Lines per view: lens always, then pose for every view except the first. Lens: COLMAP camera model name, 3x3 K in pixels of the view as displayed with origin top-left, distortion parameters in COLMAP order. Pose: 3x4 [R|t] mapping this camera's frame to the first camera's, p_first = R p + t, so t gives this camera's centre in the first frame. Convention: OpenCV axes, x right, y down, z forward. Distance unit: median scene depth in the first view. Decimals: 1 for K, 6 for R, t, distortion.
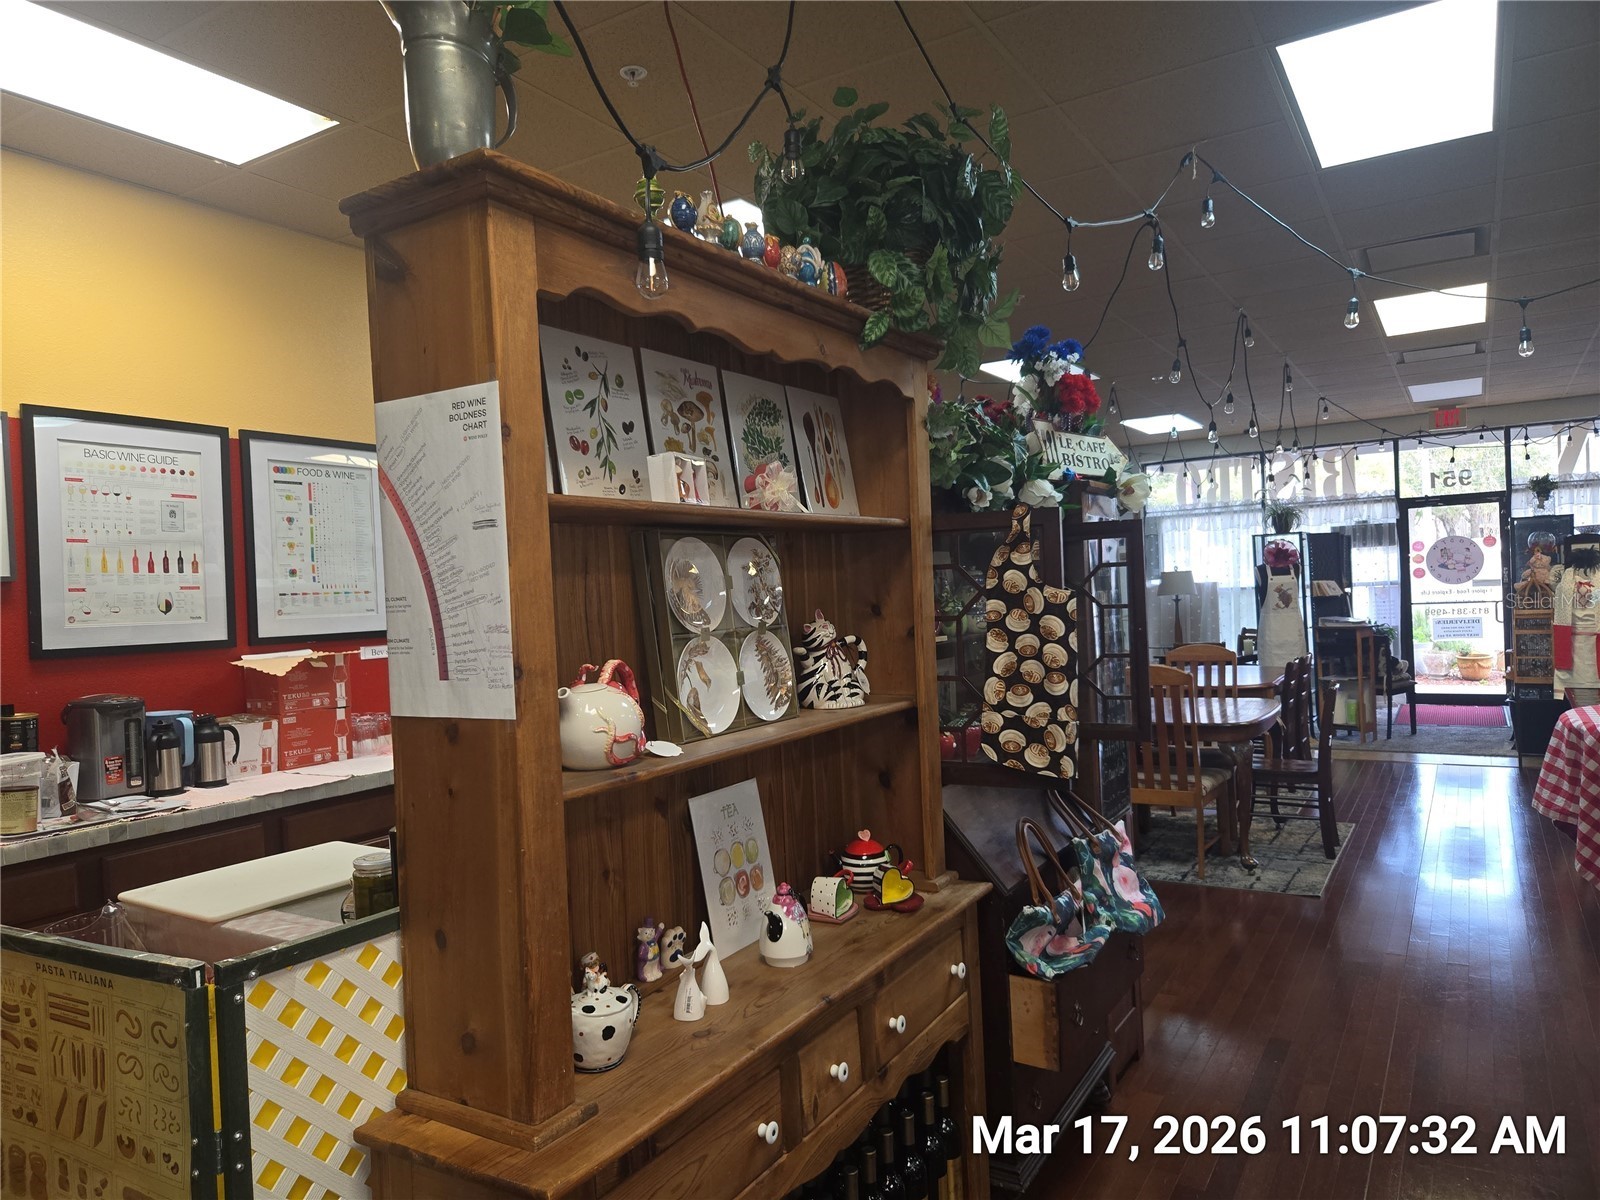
lens RADIAL K [[1083.1, 0, 808.2], [0, 1083.1, 608.7], [0, 0, 1]] dist [0.021033, -0.009953]
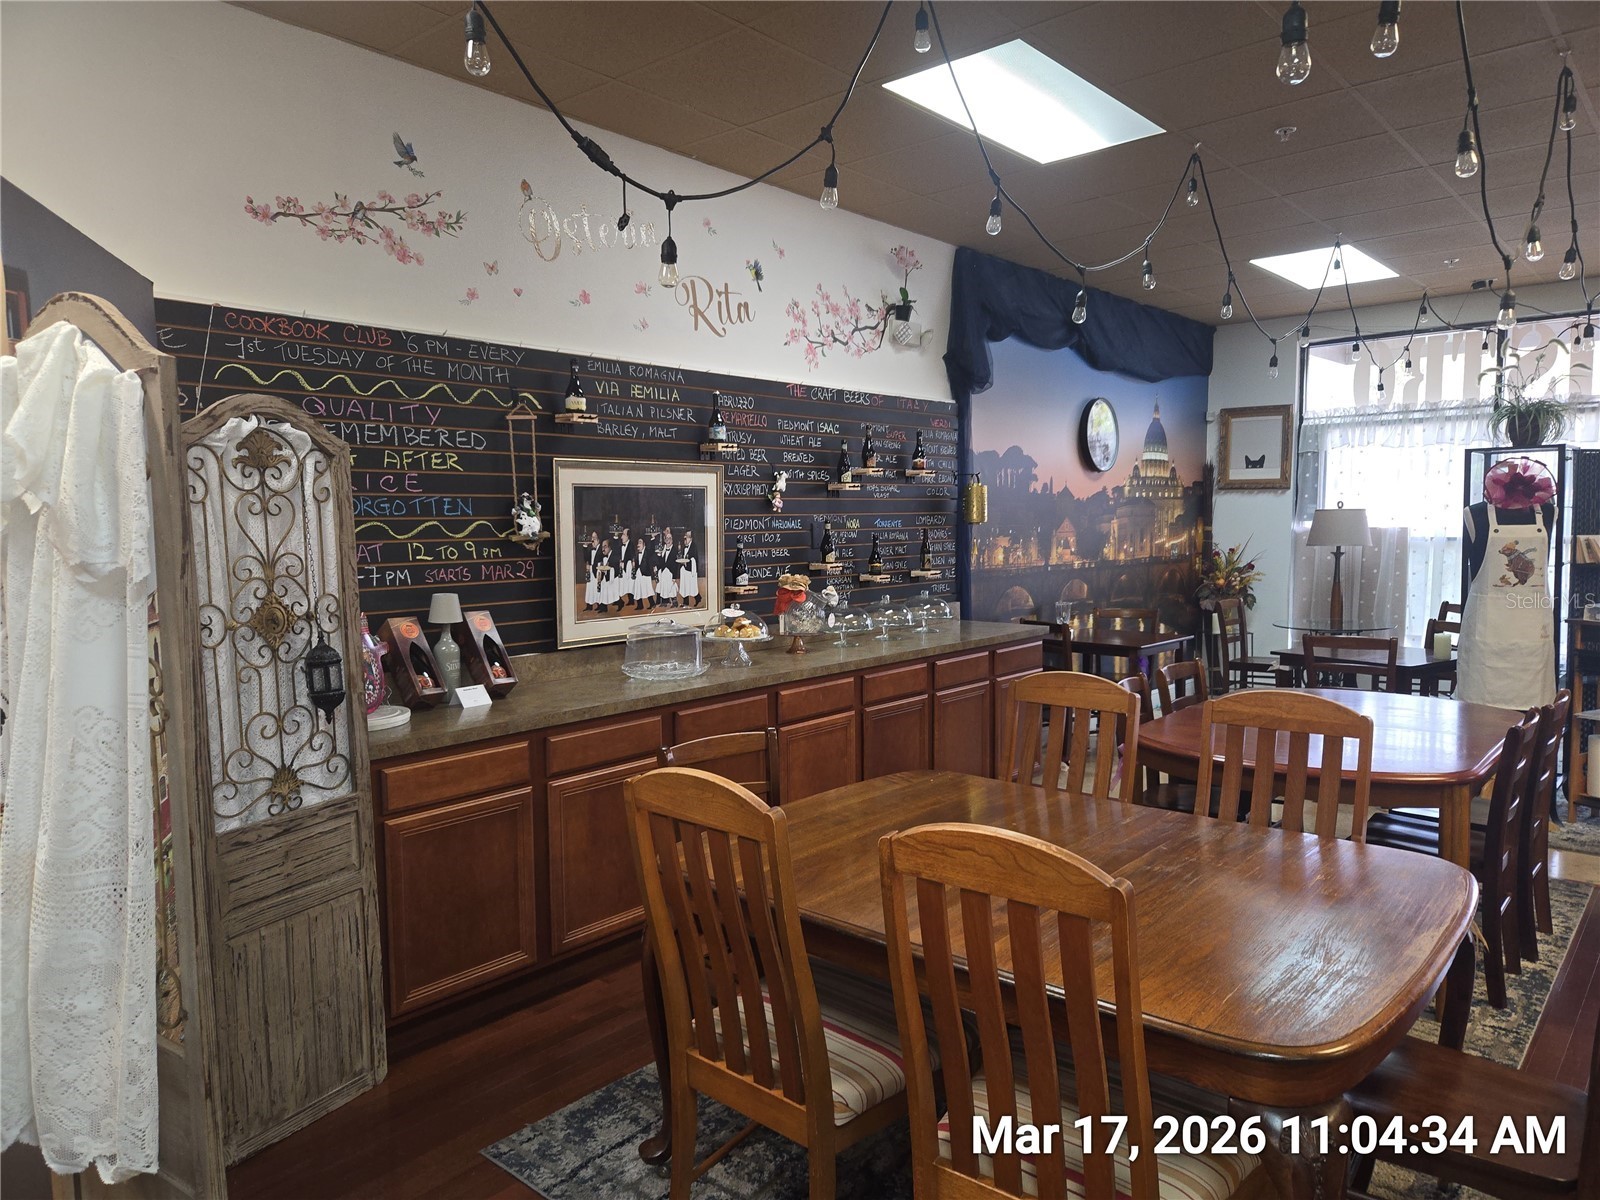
lens RADIAL K [[1083.1, 0, 801.8], [0, 1083.1, 602.8], [0, 0, 1]] dist [0.021033, -0.009953]
pose [[0.984698, 0.050776, -0.166708, 0.198197], [-0.039238, 0.996647, 0.071796, -0.018622], [0.169795, -0.064156, 0.983389, 0.450030]]
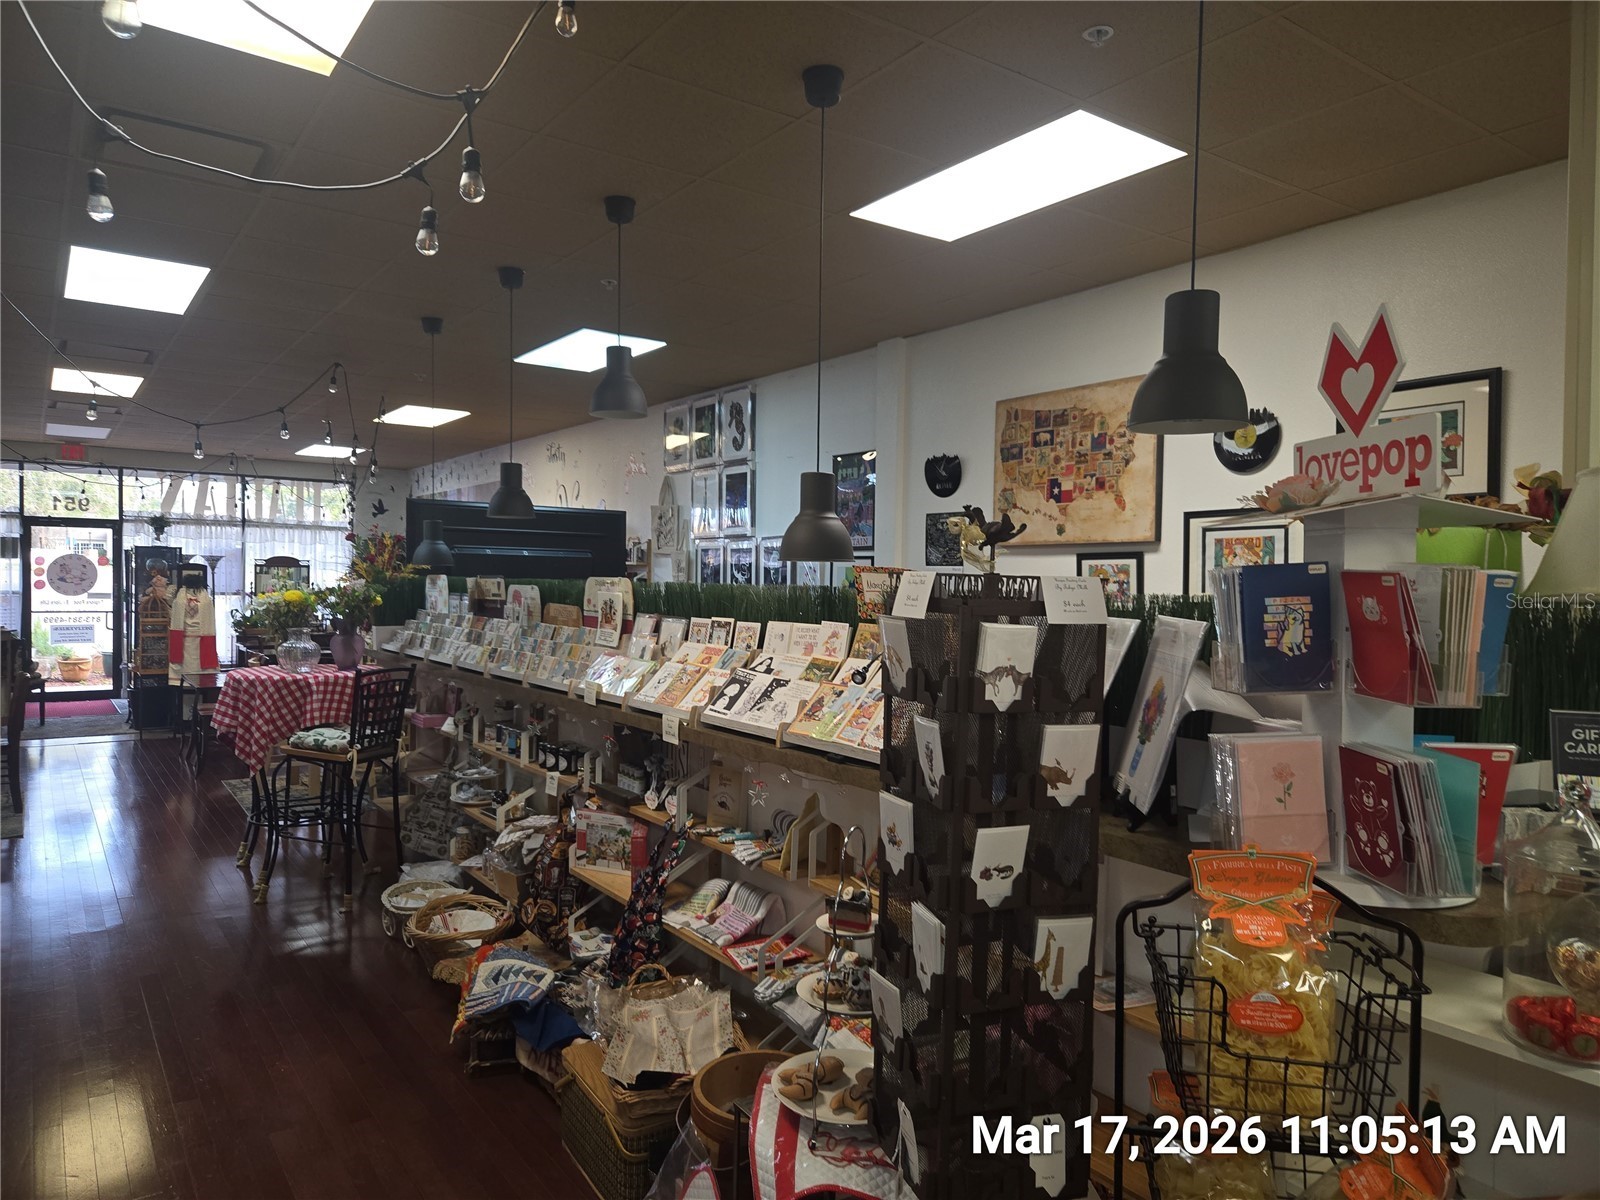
lens RADIAL K [[1083.1, 0, 807.3], [0, 1083.1, 607.8], [0, 0, 1]] dist [0.021033, -0.009953]
pose [[0.387332, 0.028998, 0.921484, -0.164583], [-0.017794, 0.999554, -0.023975, 0.003992], [-0.921769, -0.007111, 0.387675, -0.159199]]
